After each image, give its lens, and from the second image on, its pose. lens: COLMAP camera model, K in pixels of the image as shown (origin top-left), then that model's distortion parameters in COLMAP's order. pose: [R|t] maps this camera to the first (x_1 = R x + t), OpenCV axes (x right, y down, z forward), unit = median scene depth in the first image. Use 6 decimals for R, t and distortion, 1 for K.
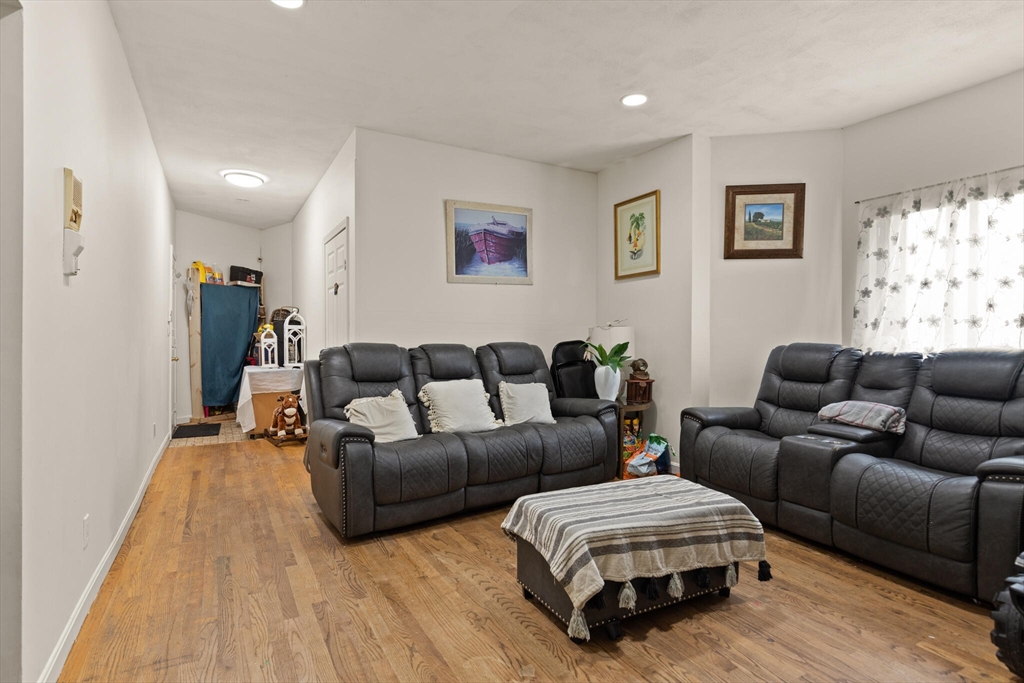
lens RADIAL K [[529.3, 0, 499.5], [0, 529.3, 348.1], [0, 0, 1]] dist [-0.000561, -0.000194]
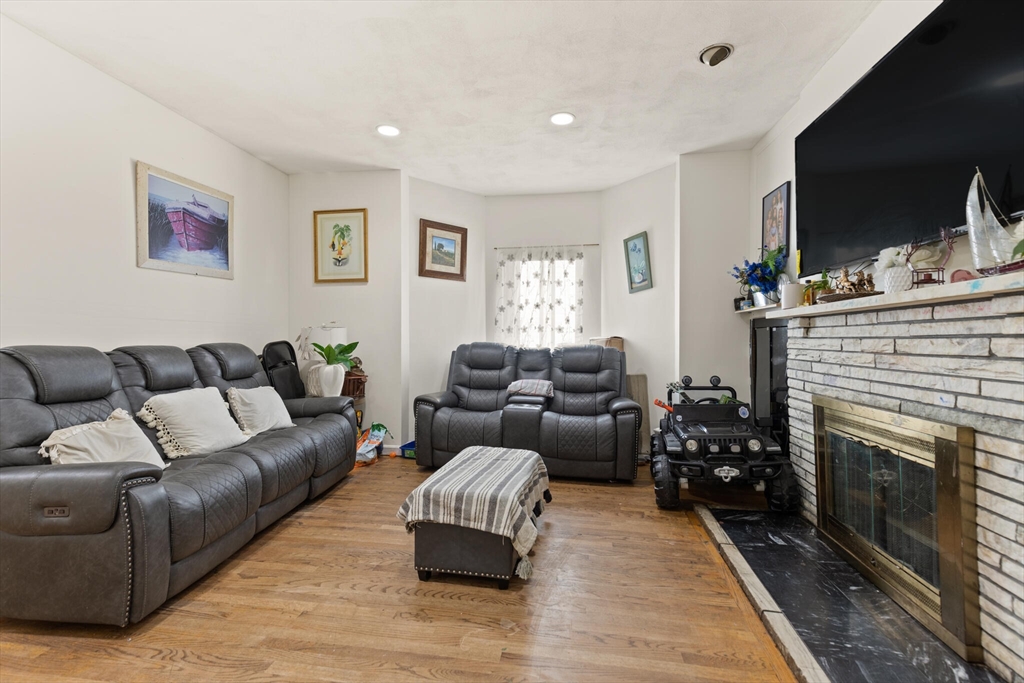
lens RADIAL K [[467.1, 0, 512.0], [0, 467.1, 341.5], [0, 0, 1]] dist [0.003099, 0.000210]
pose [[0.603750, -0.004368, 0.797162, -0.361150], [0.012832, 0.999909, -0.004239, -0.004980], [-0.797070, 0.012788, 0.603751, 0.168122]]
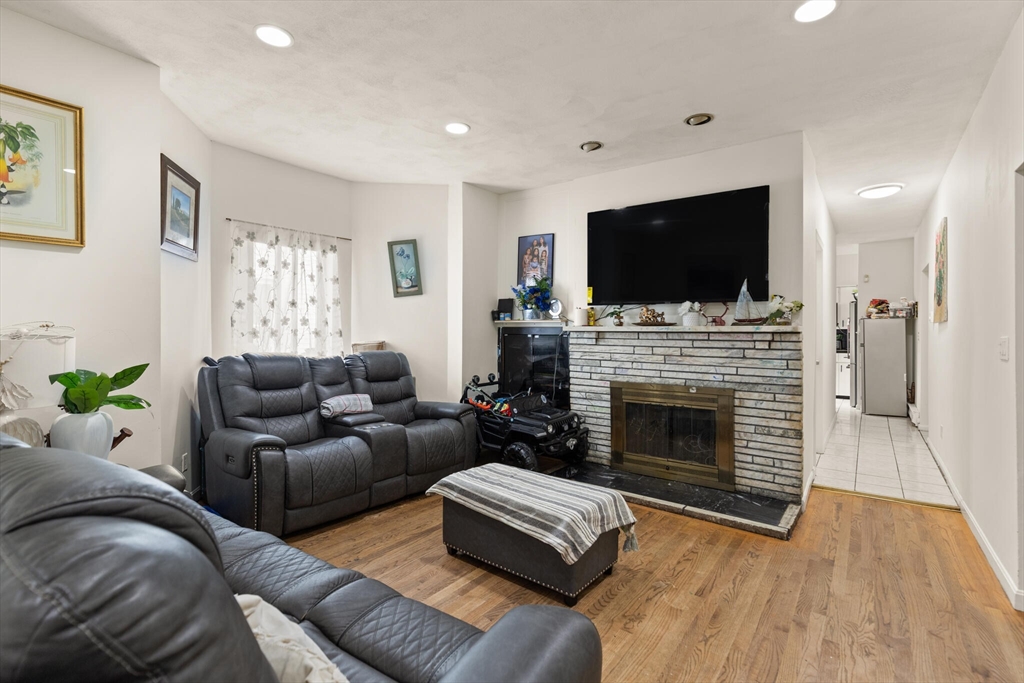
lens RADIAL K [[478.4, 0, 514.3], [0, 478.4, 333.6], [0, 0, 1]] dist [-0.002371, 0.000004]
pose [[-0.430573, -0.013285, 0.902458, -0.460367], [0.007717, 0.999801, 0.018400, -0.057728], [-0.902523, 0.014887, -0.430384, 0.914428]]
